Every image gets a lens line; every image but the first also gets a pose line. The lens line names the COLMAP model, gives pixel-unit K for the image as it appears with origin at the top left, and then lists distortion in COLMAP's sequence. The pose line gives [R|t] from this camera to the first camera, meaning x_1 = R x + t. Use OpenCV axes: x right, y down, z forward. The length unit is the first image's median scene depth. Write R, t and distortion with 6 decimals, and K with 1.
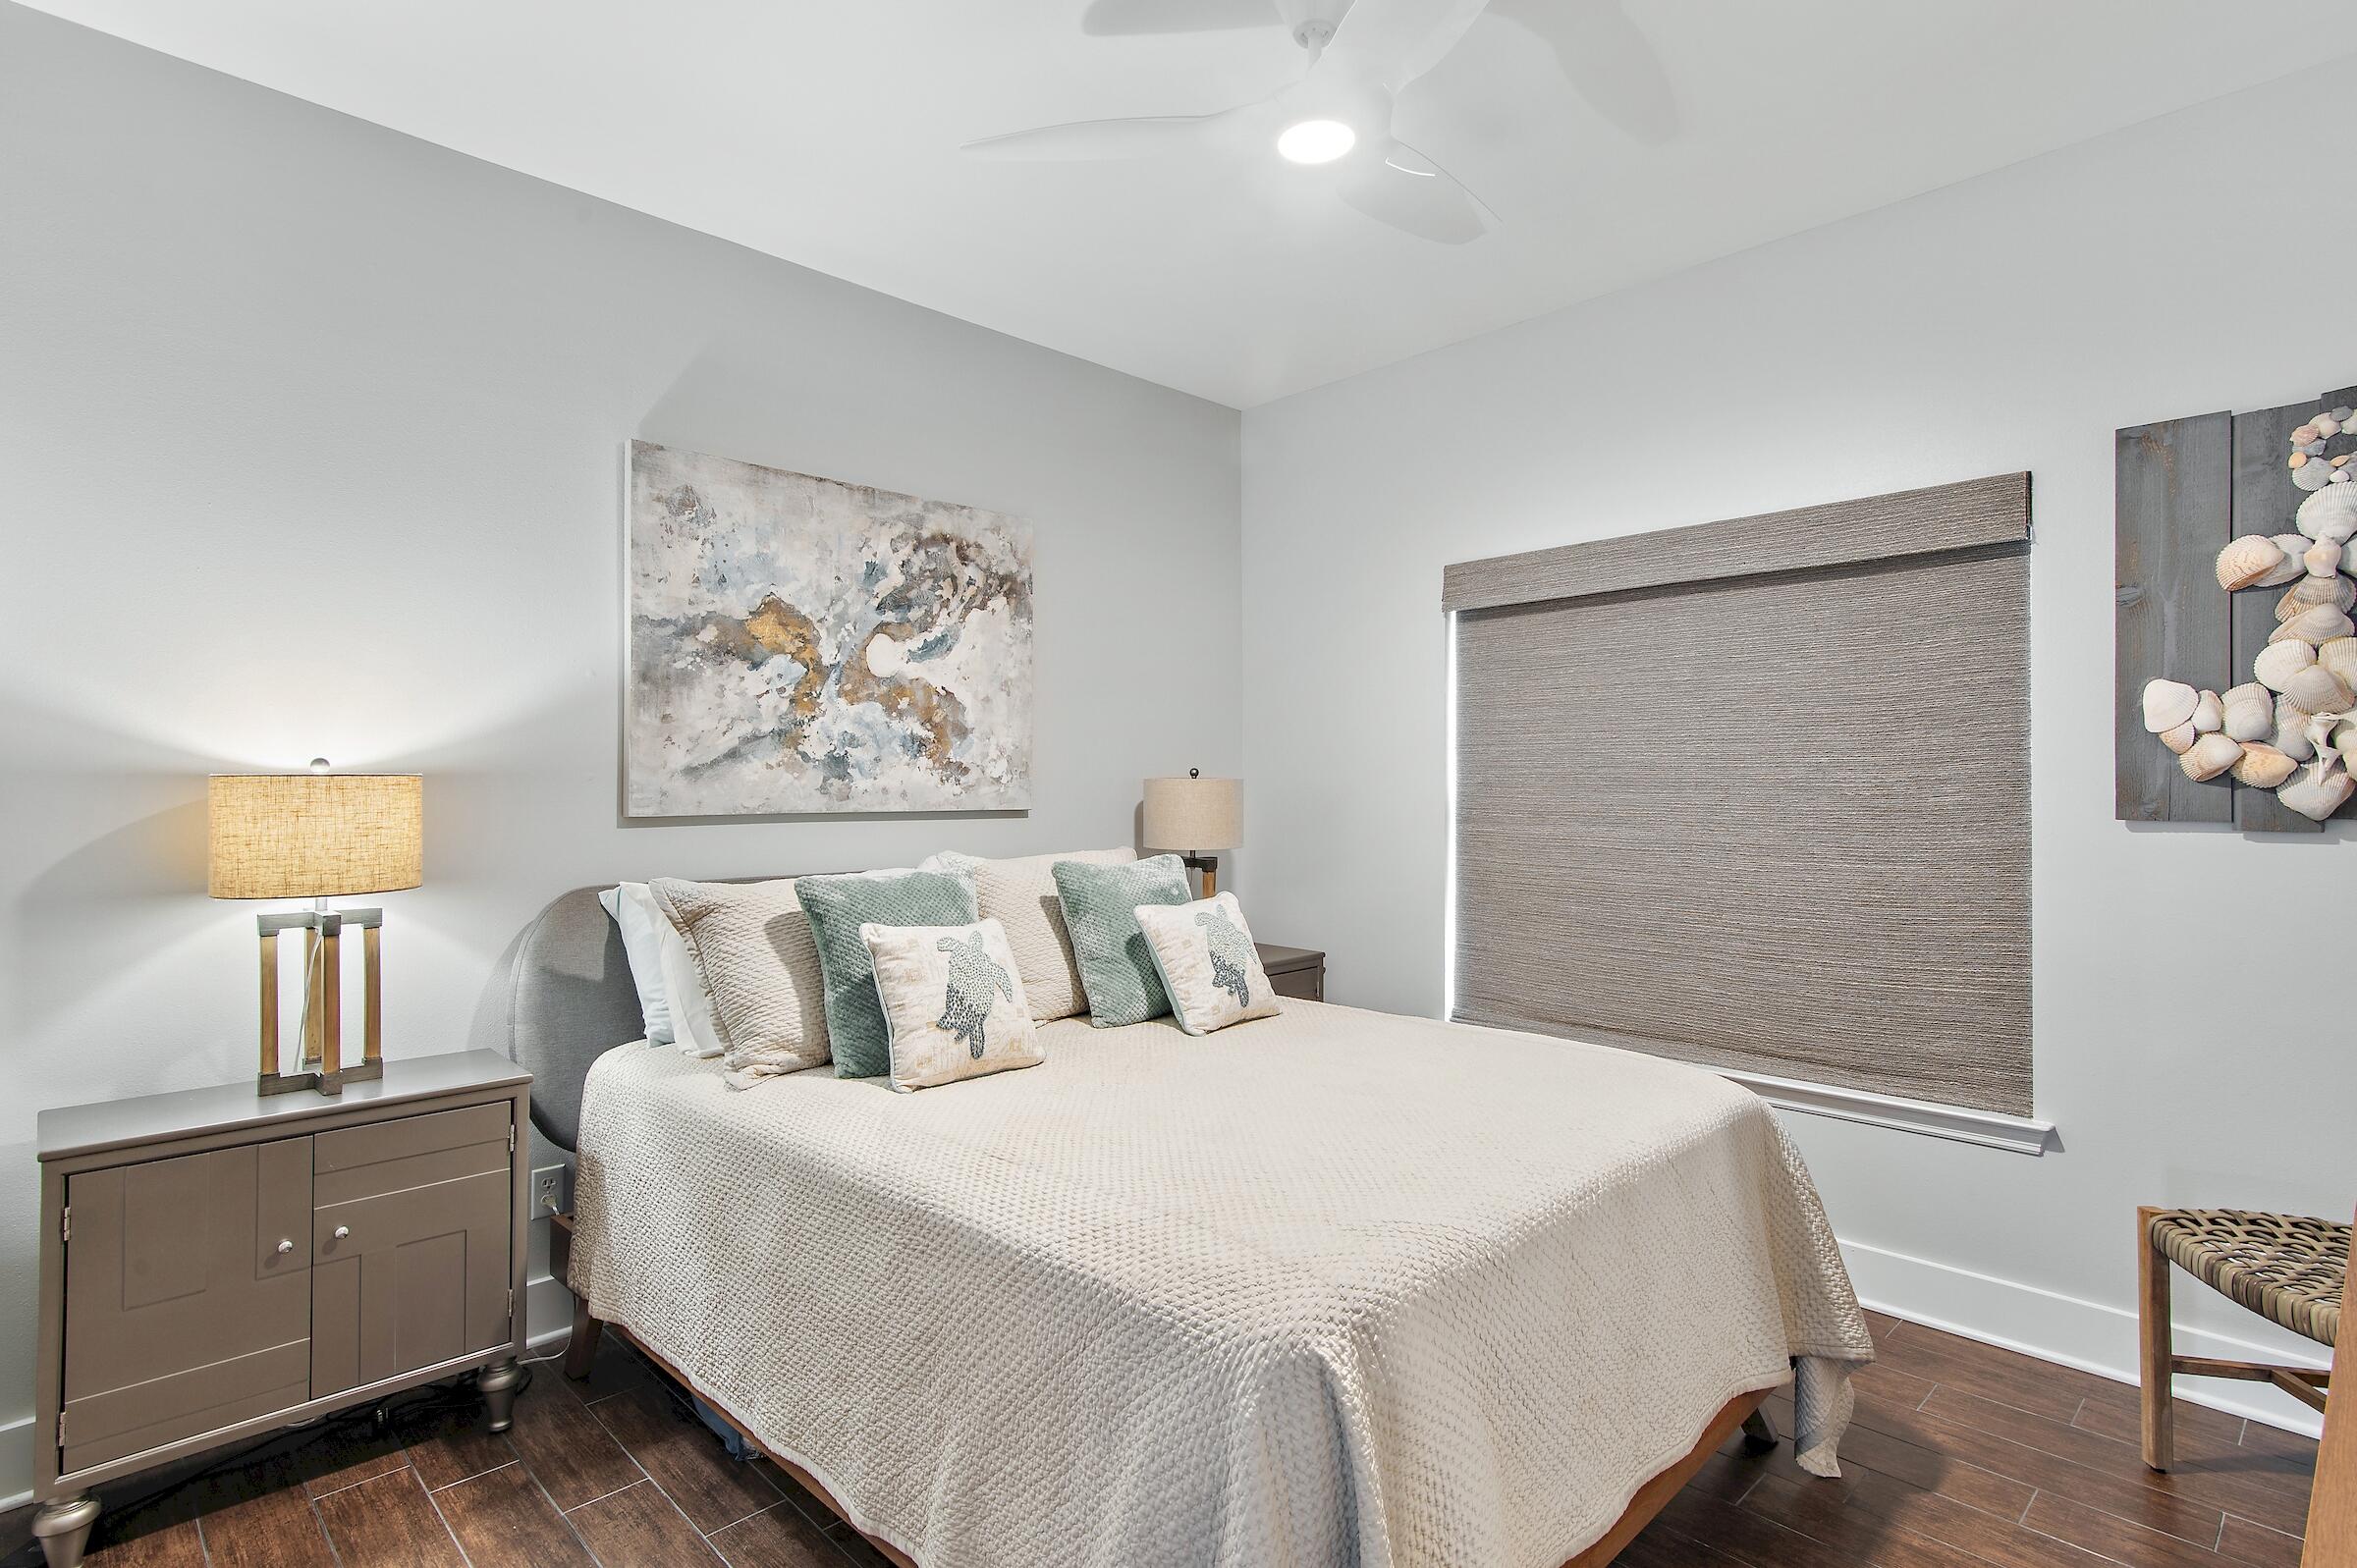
lens RADIAL K [[1156.7, 0, 1170.7], [0, 1156.7, 836.9], [0, 0, 1]] dist [-0.001018, -0.000254]
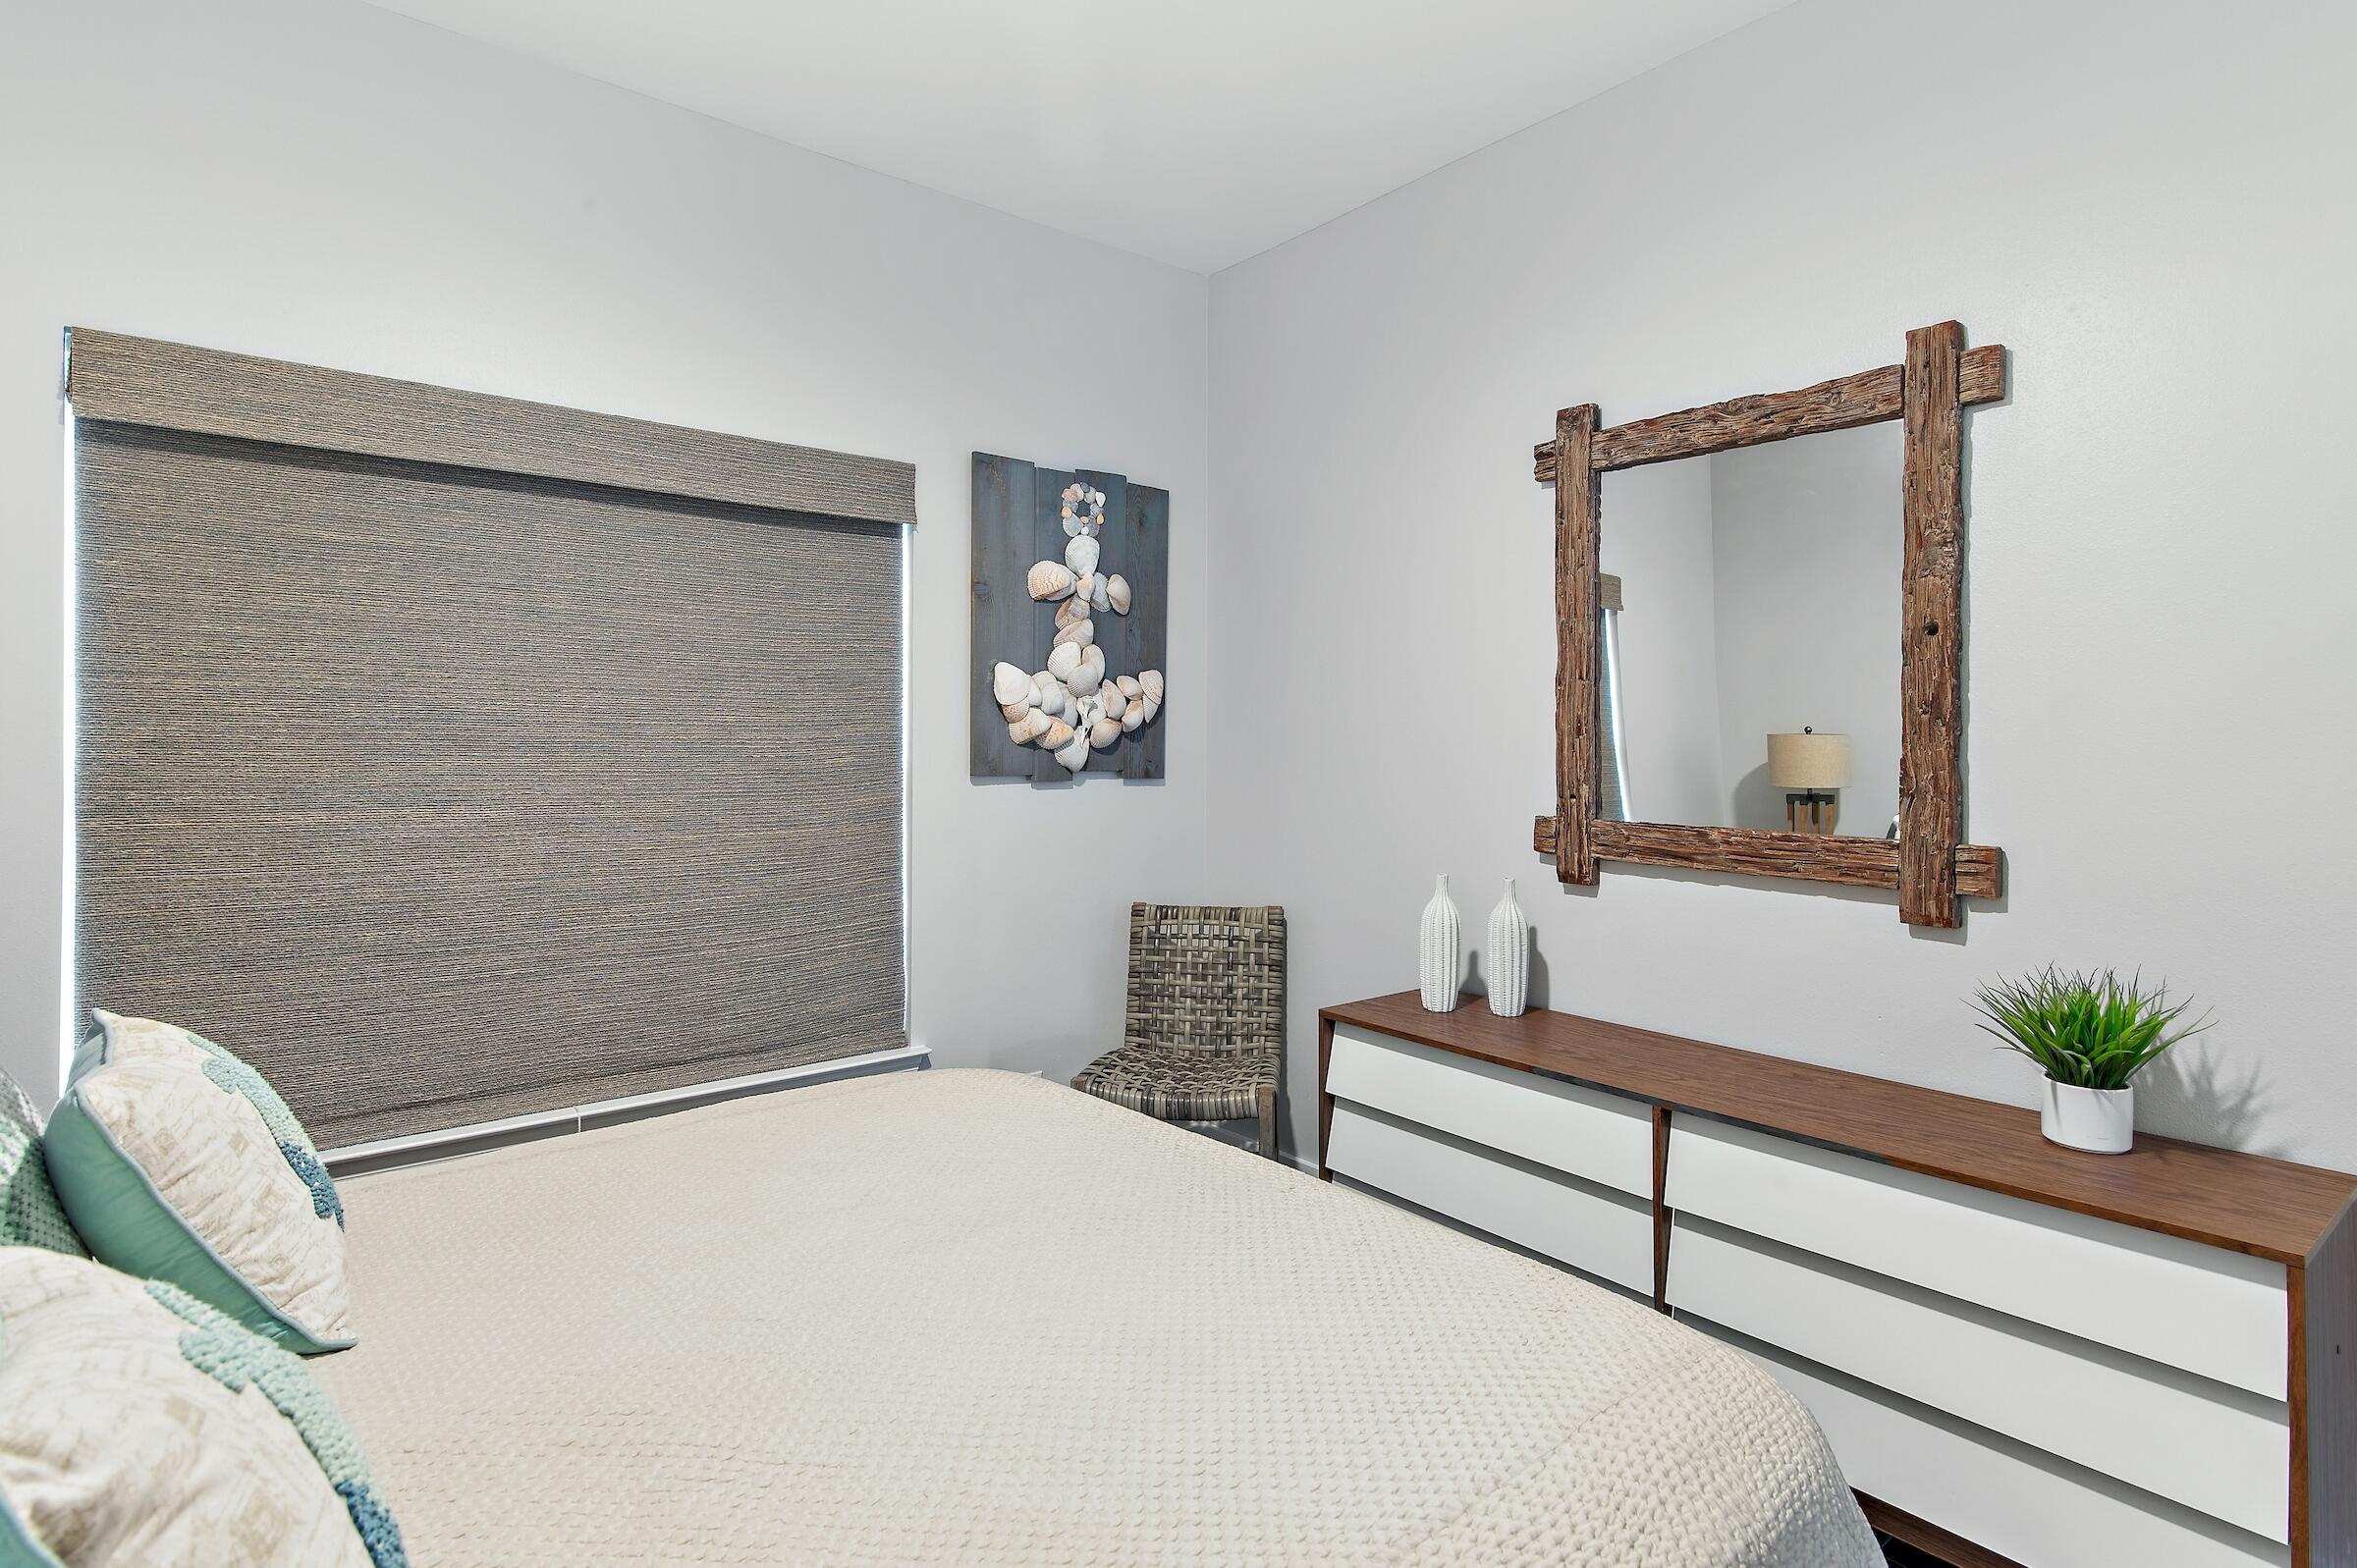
lens RADIAL K [[1193.8, 0, 1178.5], [0, 1193.8, 784.0], [0, 0, 1]] dist [0.005837, 0.000880]
pose [[0.075439, -0.030729, 0.996677, -0.376456], [0.042467, 0.998717, 0.027578, -0.029603], [-0.996246, 0.040245, 0.076648, 0.645955]]
